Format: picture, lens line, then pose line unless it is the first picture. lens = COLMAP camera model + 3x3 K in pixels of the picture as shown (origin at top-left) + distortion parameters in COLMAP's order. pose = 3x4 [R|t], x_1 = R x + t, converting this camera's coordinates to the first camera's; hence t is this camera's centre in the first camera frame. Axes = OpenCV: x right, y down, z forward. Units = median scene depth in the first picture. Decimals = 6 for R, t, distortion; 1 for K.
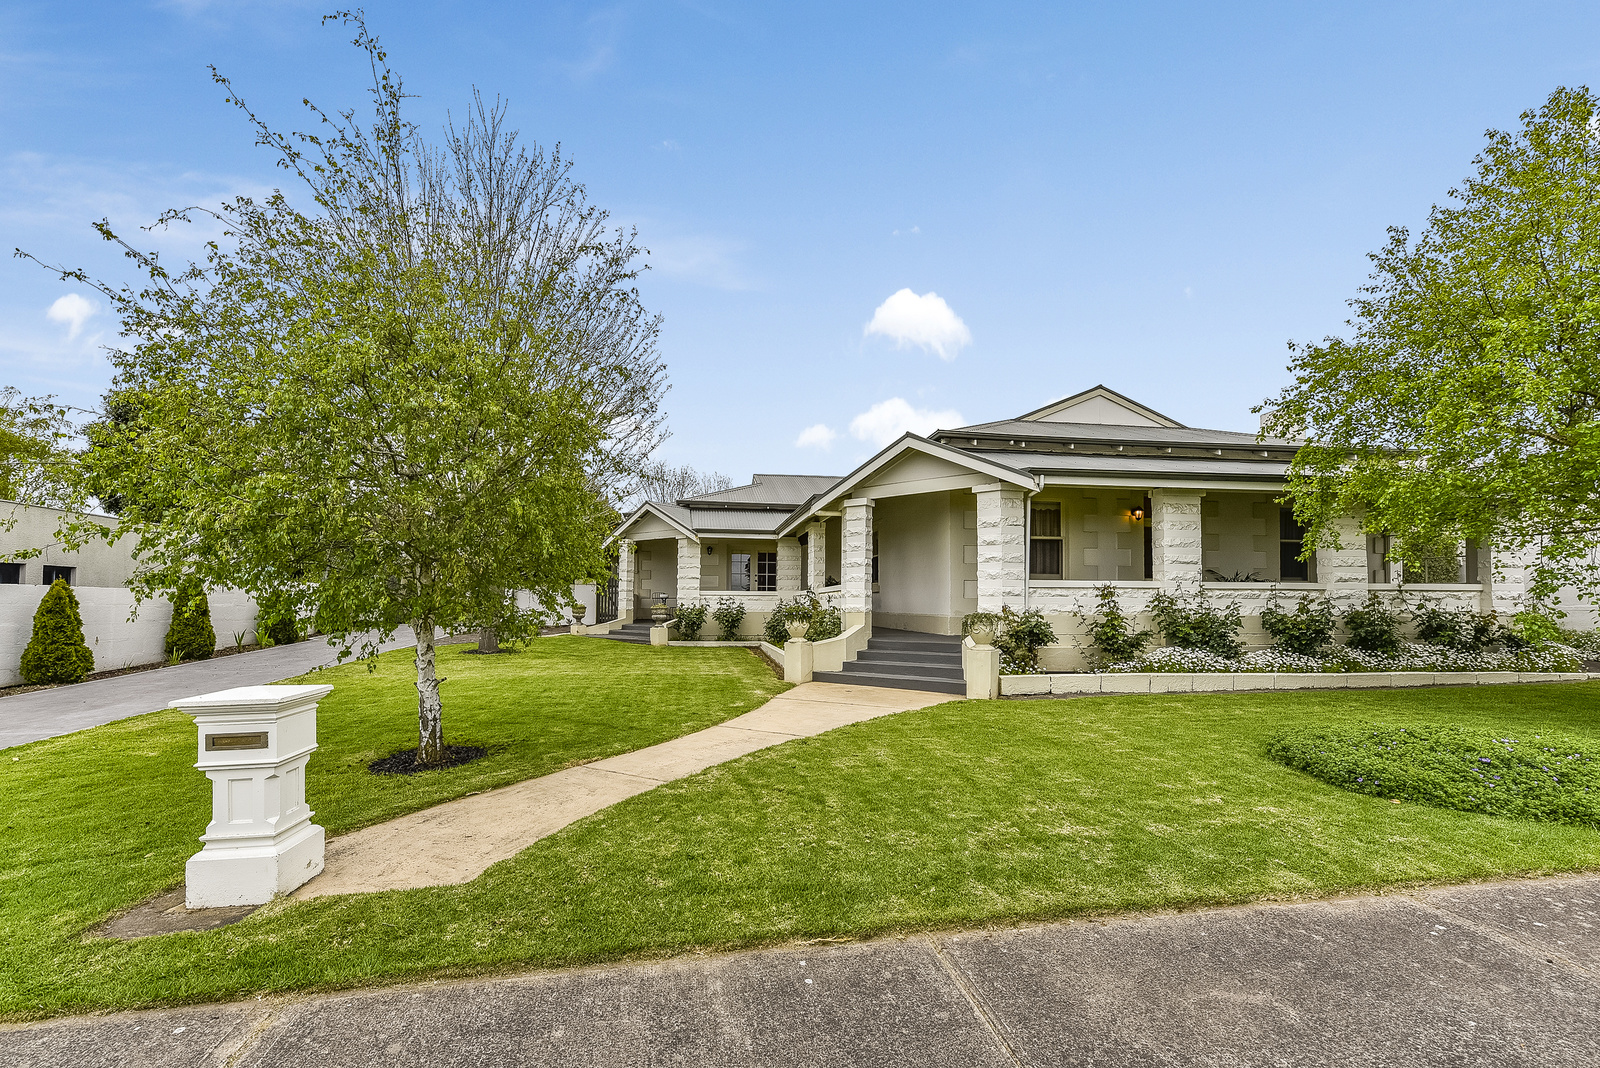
lens RADIAL K [[633.4, 0, 787.6], [0, 633.4, 544.9], [0, 0, 1]] dist [-0.000093, 0.000061]
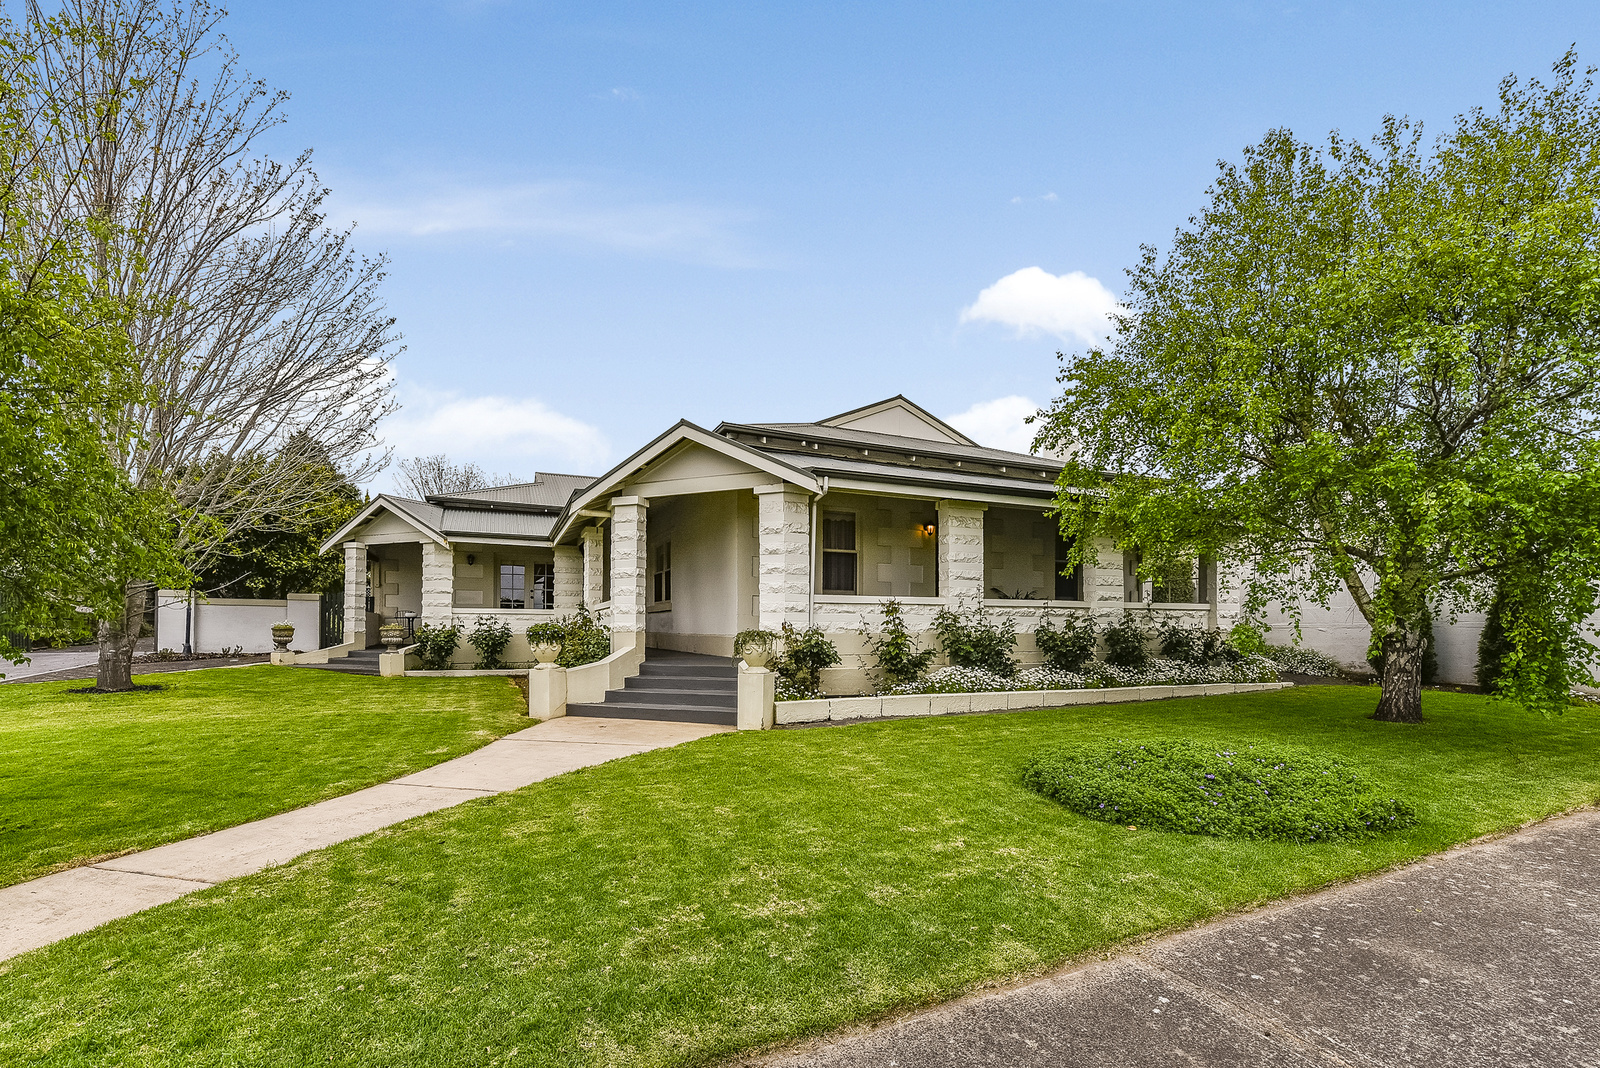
lens RADIAL K [[665.8, 0, 806.6], [0, 665.8, 555.5], [0, 0, 1]] dist [-0.000461, -0.003656]
pose [[0.959027, 0.029666, 0.281757, 0.133433], [-0.025089, 0.999488, -0.019837, 0.024976], [-0.282201, 0.011955, 0.959281, 0.121580]]
